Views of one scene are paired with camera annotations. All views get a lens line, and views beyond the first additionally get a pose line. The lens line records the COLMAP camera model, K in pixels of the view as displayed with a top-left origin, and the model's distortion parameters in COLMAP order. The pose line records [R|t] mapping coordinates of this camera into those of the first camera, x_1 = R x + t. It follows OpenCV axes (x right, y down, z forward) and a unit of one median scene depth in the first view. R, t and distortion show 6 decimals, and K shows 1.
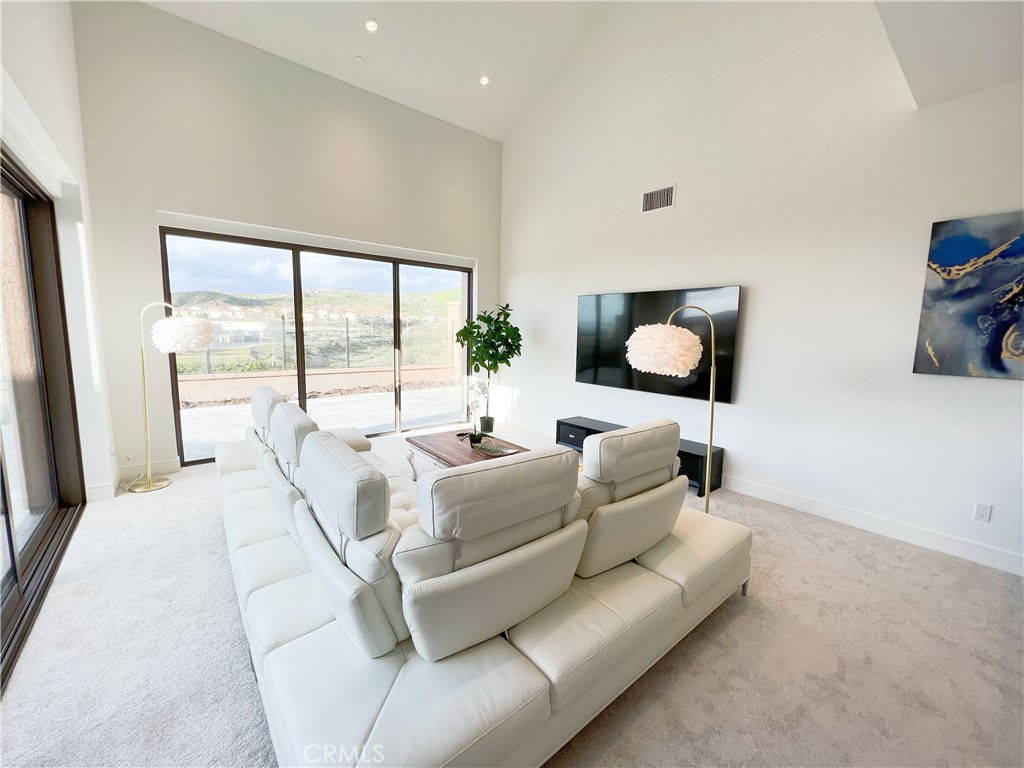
lens RADIAL K [[410.0, 0, 510.7], [0, 410.0, 380.4], [0, 0, 1]] dist [-0.002345, -0.002201]
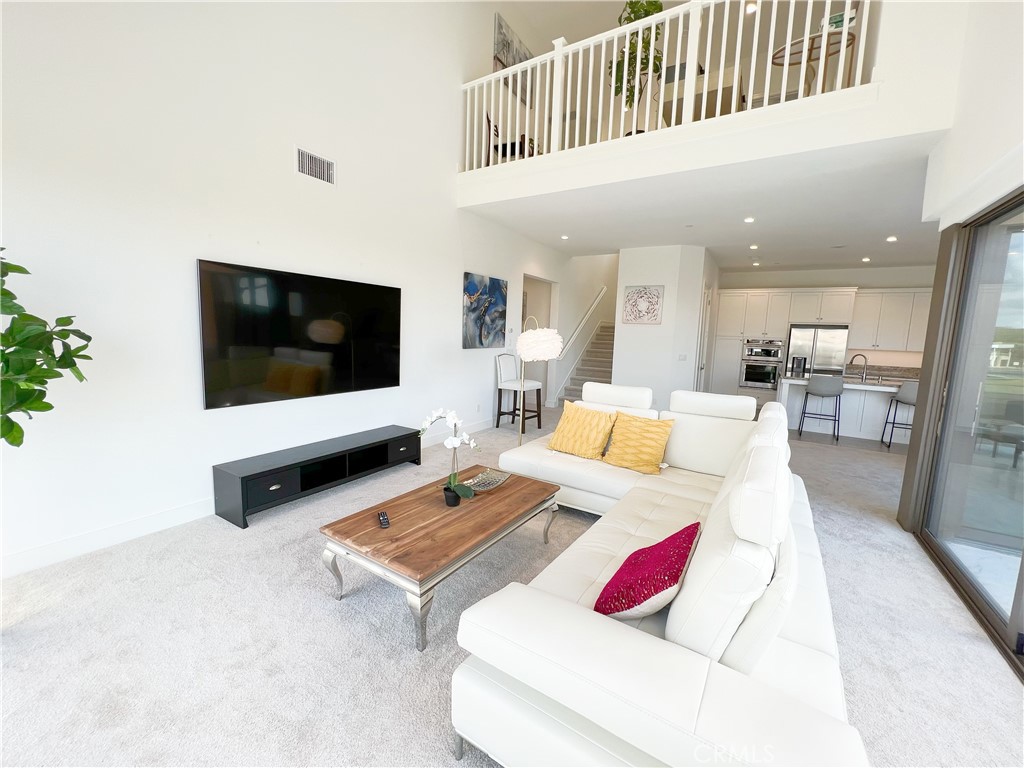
lens RADIAL K [[410.0, 0, 511.5], [0, 410.0, 381.4], [0, 0, 1]] dist [-0.002345, -0.002201]
pose [[-0.311150, -0.140702, 0.939887, -0.496630], [0.077606, 0.981915, 0.172685, -0.099235], [-0.947187, 0.126672, -0.294604, 0.740751]]
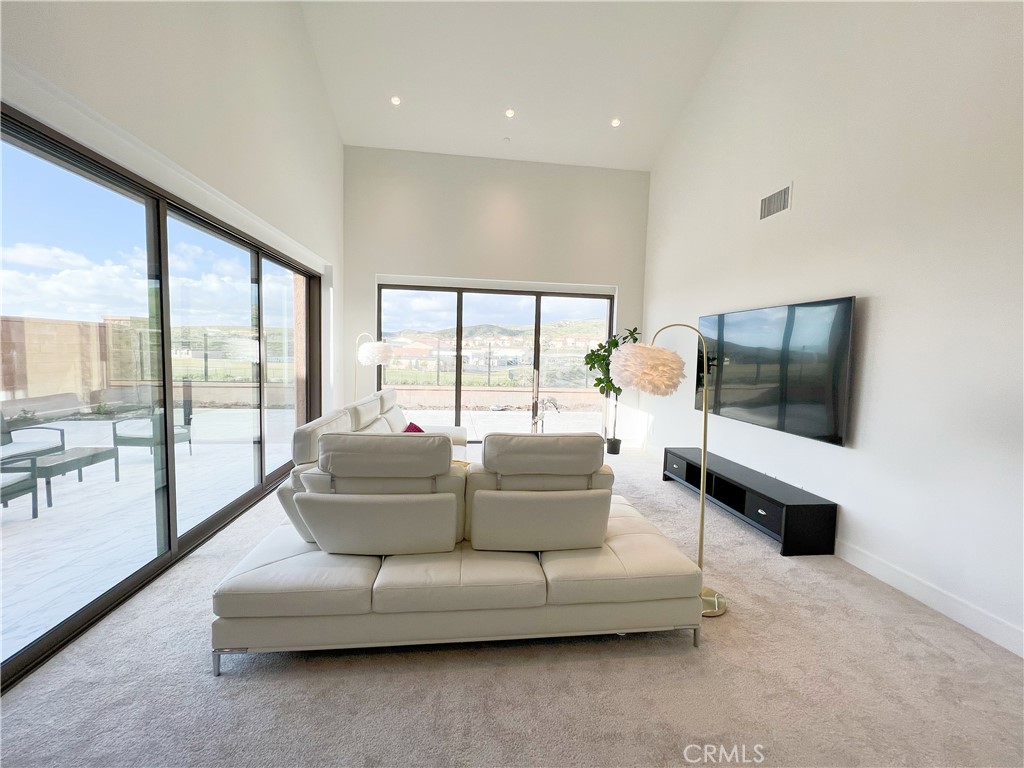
lens RADIAL K [[410.0, 0, 512.3], [0, 410.0, 381.6], [0, 0, 1]] dist [-0.002345, -0.002201]
pose [[0.840092, 0.042337, -0.540789, 0.301275], [-0.076237, 0.996270, -0.040435, 0.009330], [0.537060, 0.075197, 0.840186, 0.000417]]
